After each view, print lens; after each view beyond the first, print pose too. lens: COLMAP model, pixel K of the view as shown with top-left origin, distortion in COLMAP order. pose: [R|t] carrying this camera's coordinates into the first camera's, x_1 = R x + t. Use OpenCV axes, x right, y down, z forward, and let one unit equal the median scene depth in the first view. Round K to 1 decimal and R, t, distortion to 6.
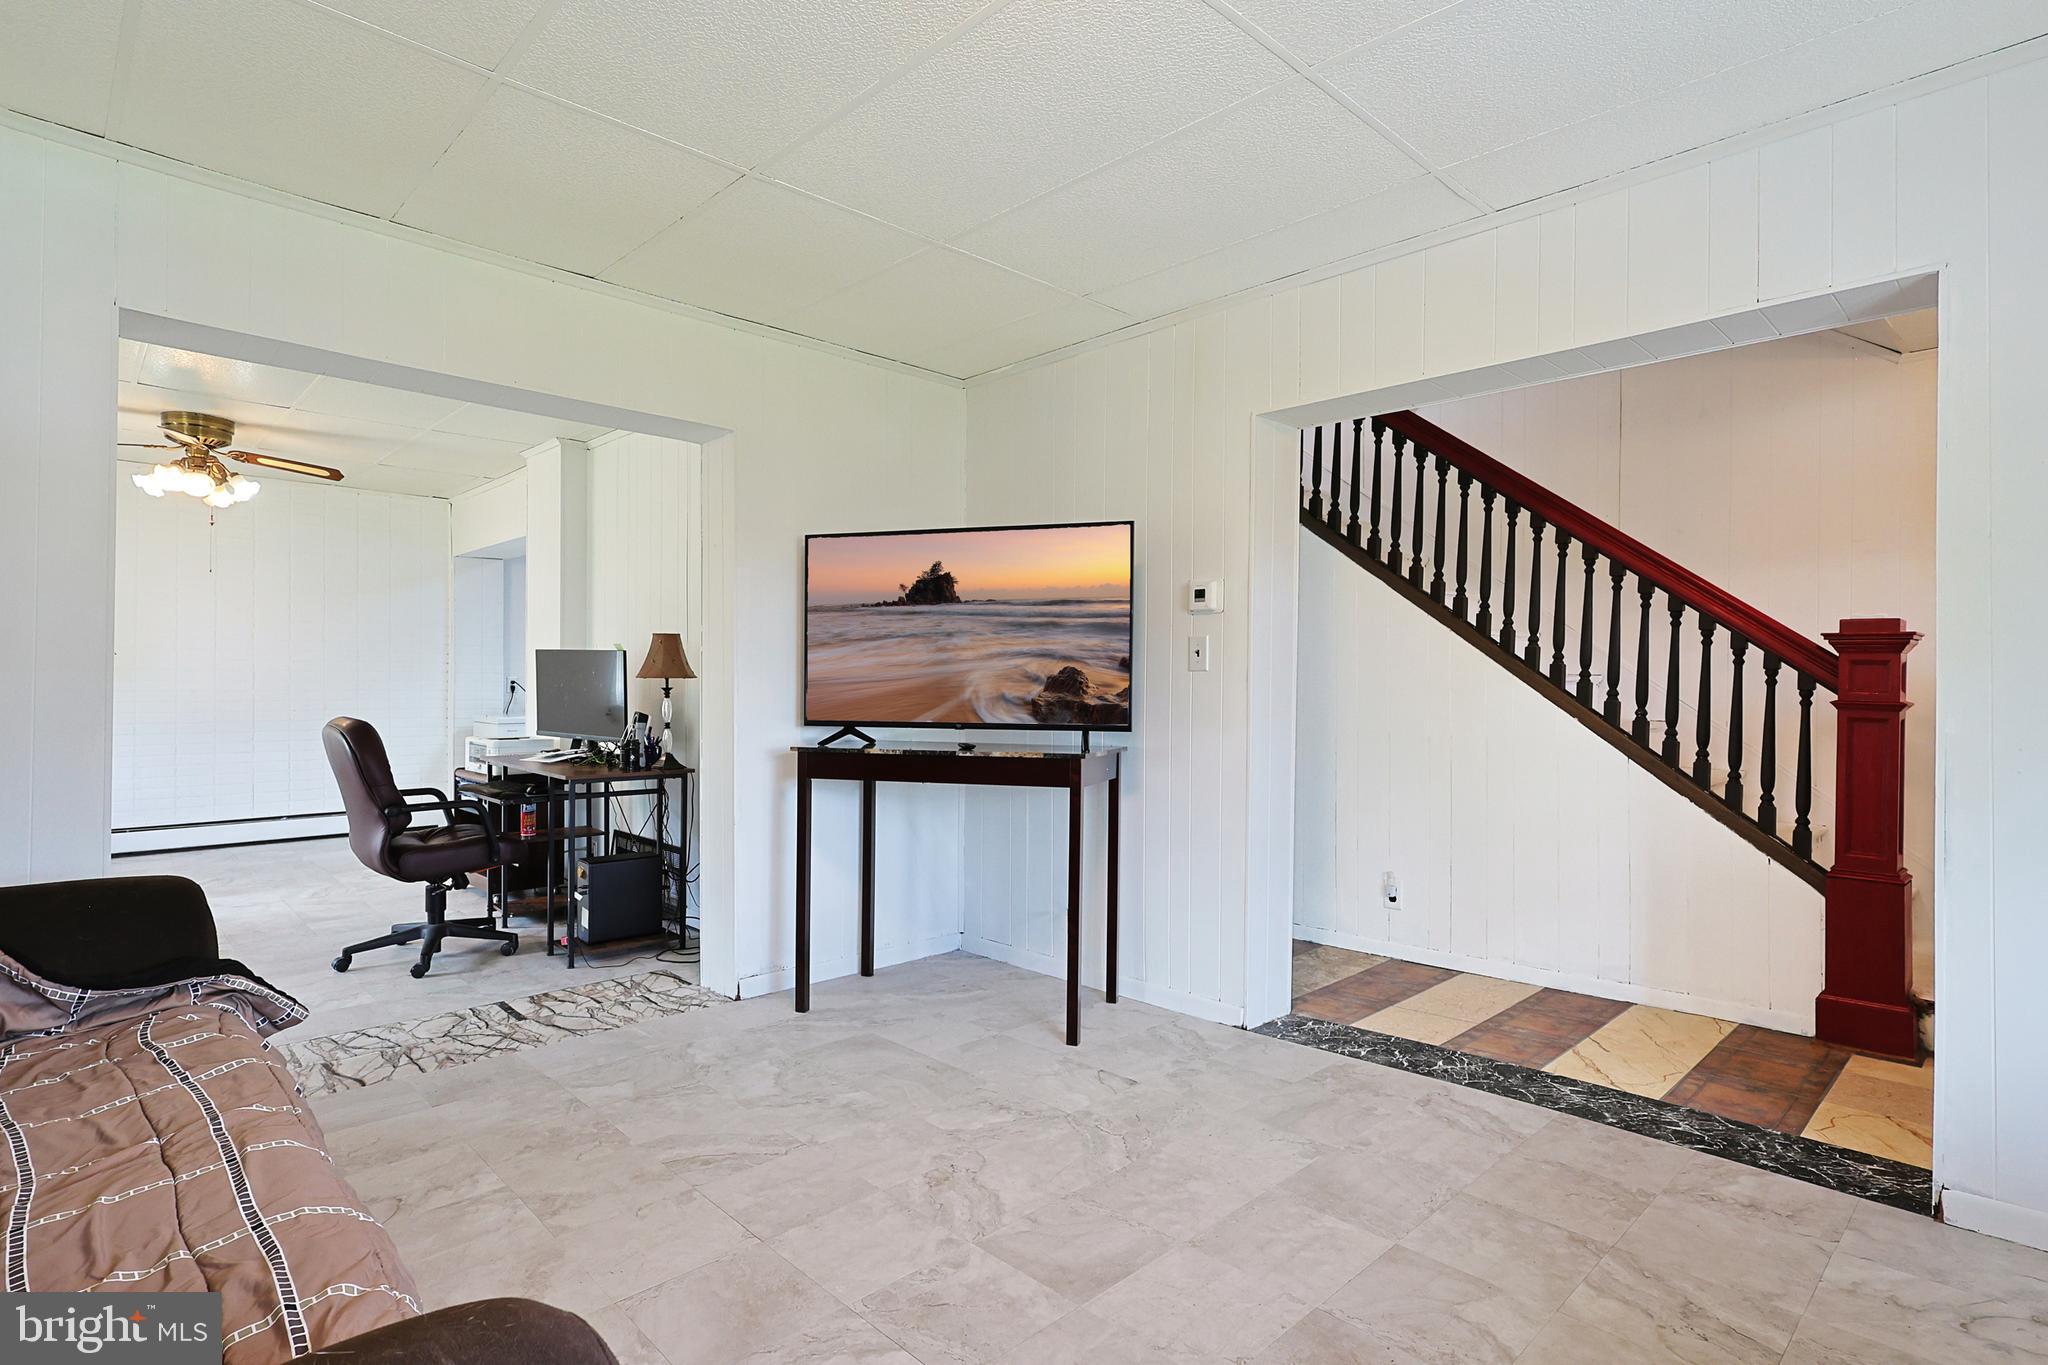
lens RADIAL K [[1088.0, 0, 1024.0], [0, 1088.0, 682.5], [0, 0, 1]] dist [-0.005097, -0.000261]
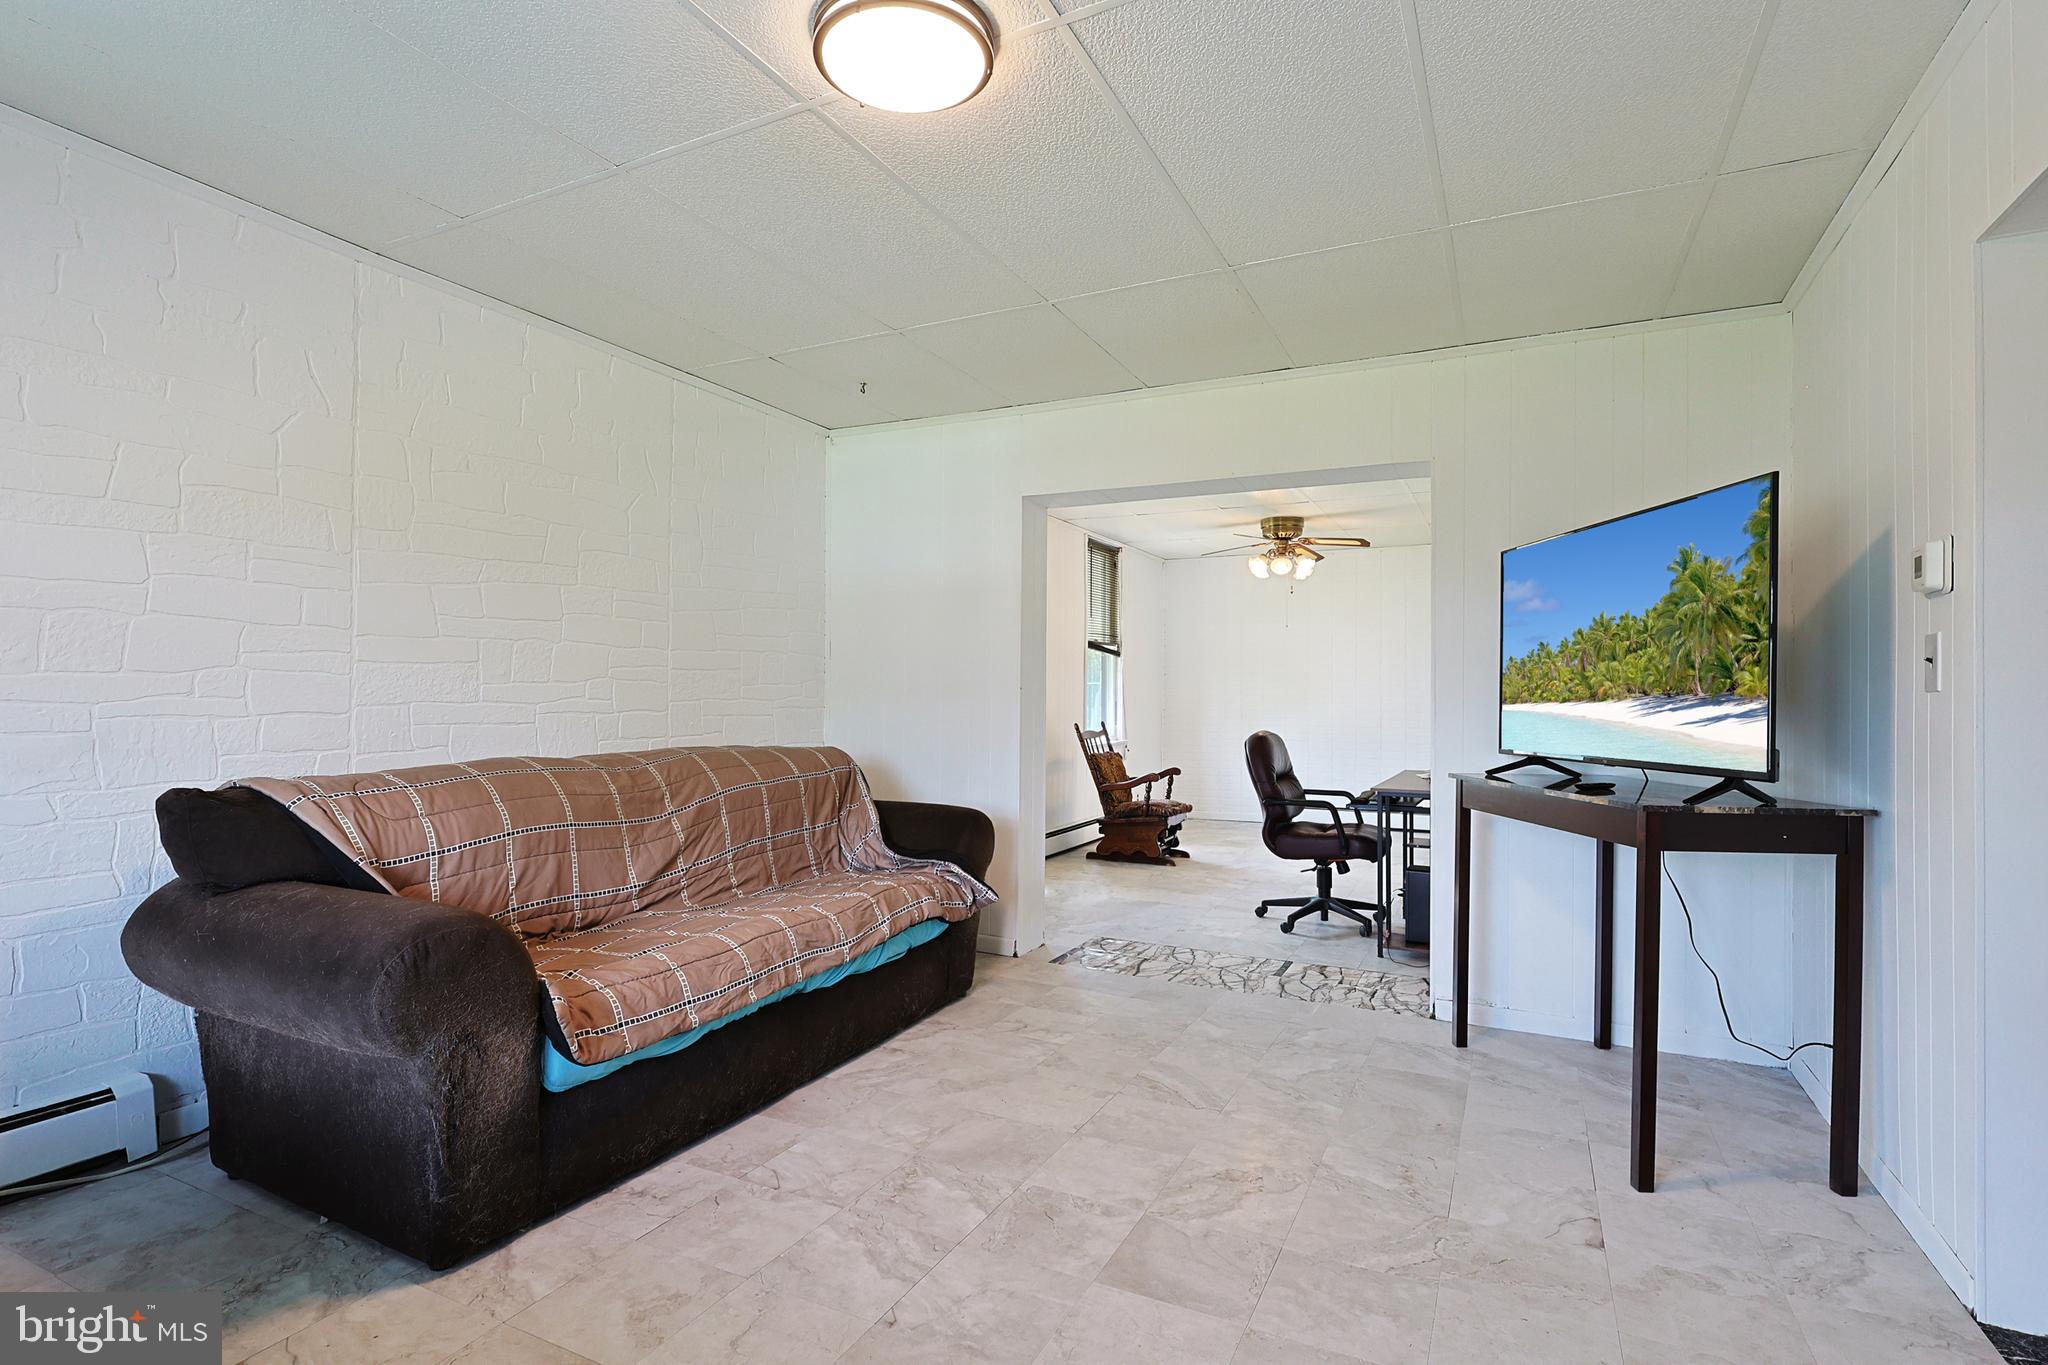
lens RADIAL K [[976.6, 0, 937.4], [0, 976.6, 684.1], [0, 0, 1]] dist [-0.010497, -0.000014]
pose [[0.281149, -0.012658, -0.959581, 0.527848], [-0.010894, 0.999806, -0.016380, -0.001604], [0.959602, 0.015058, 0.280957, 0.318994]]
